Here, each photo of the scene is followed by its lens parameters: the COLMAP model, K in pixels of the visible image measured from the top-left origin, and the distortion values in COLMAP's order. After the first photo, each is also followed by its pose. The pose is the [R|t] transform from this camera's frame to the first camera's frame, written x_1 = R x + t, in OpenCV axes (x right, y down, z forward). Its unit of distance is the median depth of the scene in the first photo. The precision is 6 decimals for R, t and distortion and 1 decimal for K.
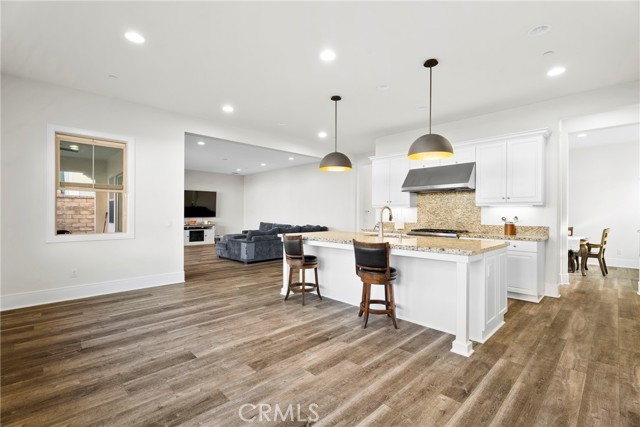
lens RADIAL K [[290.0, 0, 320.7], [0, 290.0, 214.7], [0, 0, 1]] dist [0.007640, -0.002838]
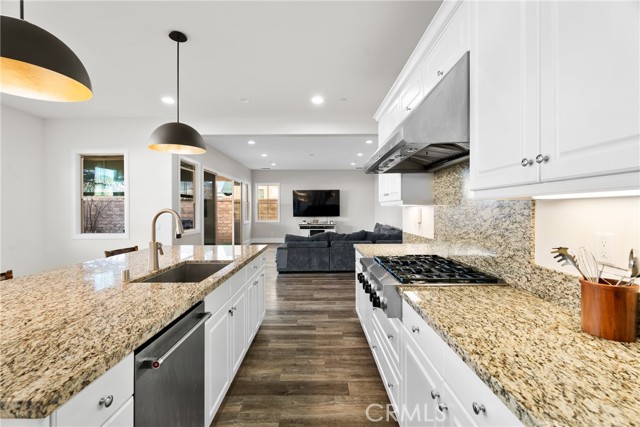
lens RADIAL K [[290.0, 0, 320.5], [0, 290.0, 209.4], [0, 0, 1]] dist [0.007640, -0.002838]
pose [[0.718735, -0.008406, -0.695234, 0.980729], [0.004080, 0.999961, -0.007872, -0.030132], [0.695272, 0.002821, 0.718741, 1.048569]]
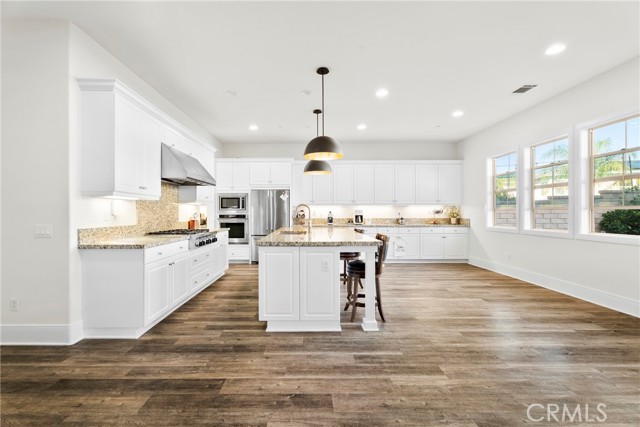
lens RADIAL K [[290.0, 0, 307.3], [0, 290.0, 214.2], [0, 0, 1]] dist [0.007640, -0.002838]
pose [[-0.711069, -0.005340, 0.703101, -0.690025], [0.002208, 0.999949, 0.009827, -0.002202], [-0.703118, 0.008540, -0.711022, 2.239167]]
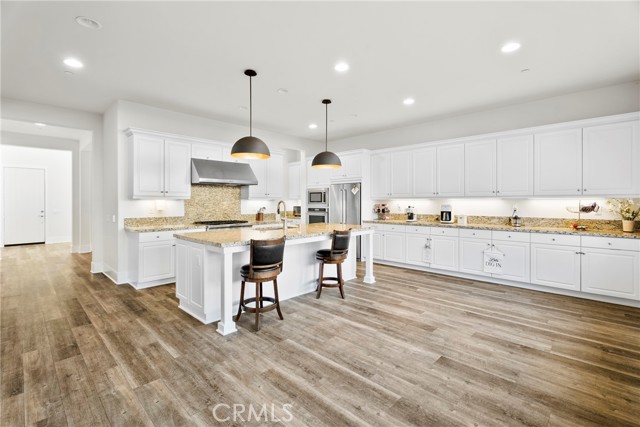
lens RADIAL K [[290.0, 0, 318.5], [0, 290.0, 203.3], [0, 0, 1]] dist [0.007640, -0.002838]
pose [[-0.027770, -0.007620, 0.999585, -1.111241], [0.003479, 0.999964, 0.007719, -0.035257], [-0.999608, 0.003692, -0.027743, 1.140328]]
